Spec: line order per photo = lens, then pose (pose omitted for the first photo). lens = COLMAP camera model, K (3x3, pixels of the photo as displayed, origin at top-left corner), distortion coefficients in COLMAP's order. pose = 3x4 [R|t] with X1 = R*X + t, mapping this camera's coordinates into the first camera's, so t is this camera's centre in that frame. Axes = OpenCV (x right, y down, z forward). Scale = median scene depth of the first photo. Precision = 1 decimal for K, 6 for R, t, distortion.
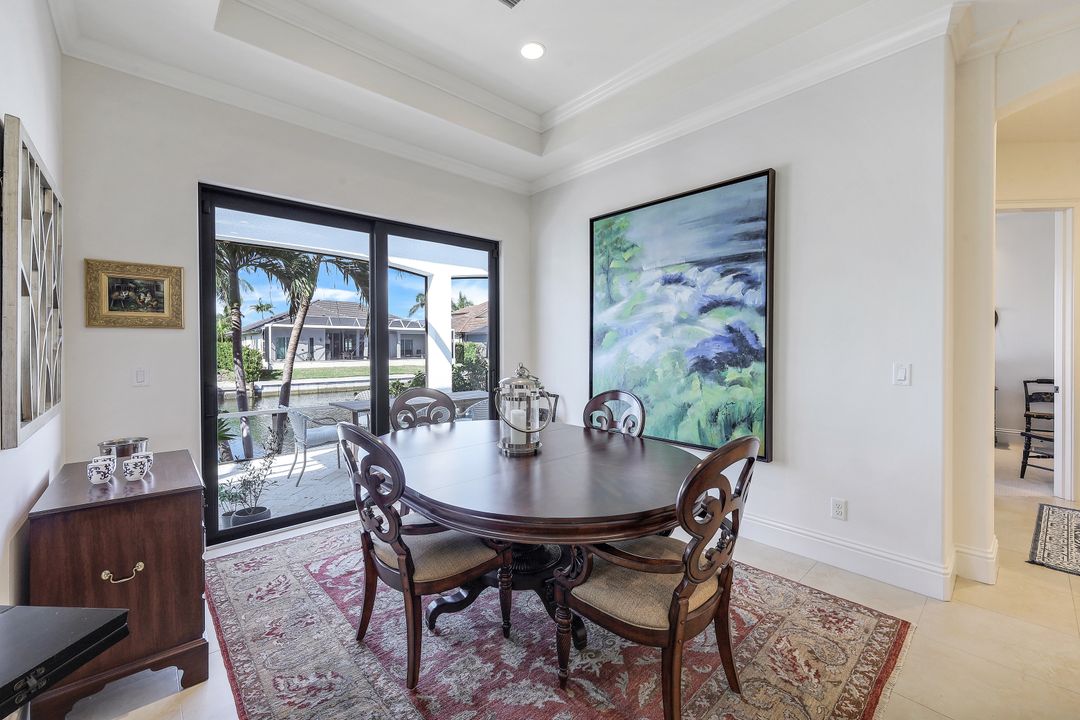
lens RADIAL K [[438.9, 0, 562.4], [0, 438.9, 341.1], [0, 0, 1]] dist [0.004847, 0.000196]
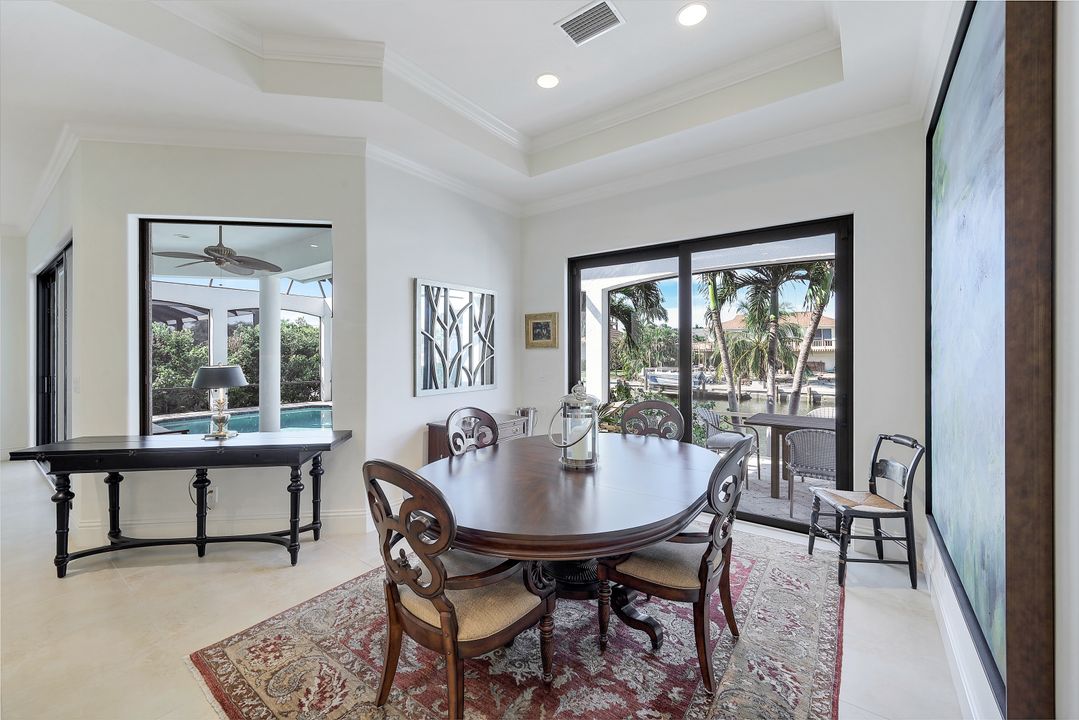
lens RADIAL K [[438.5, 0, 539.5], [0, 438.5, 355.8], [0, 0, 1]] dist [0.004847, 0.000196]
pose [[0.154572, 0.000511, -0.987981, 0.812828], [-0.000953, 0.999999, 0.000368, -0.000313], [0.987981, 0.000884, 0.154573, 0.690955]]
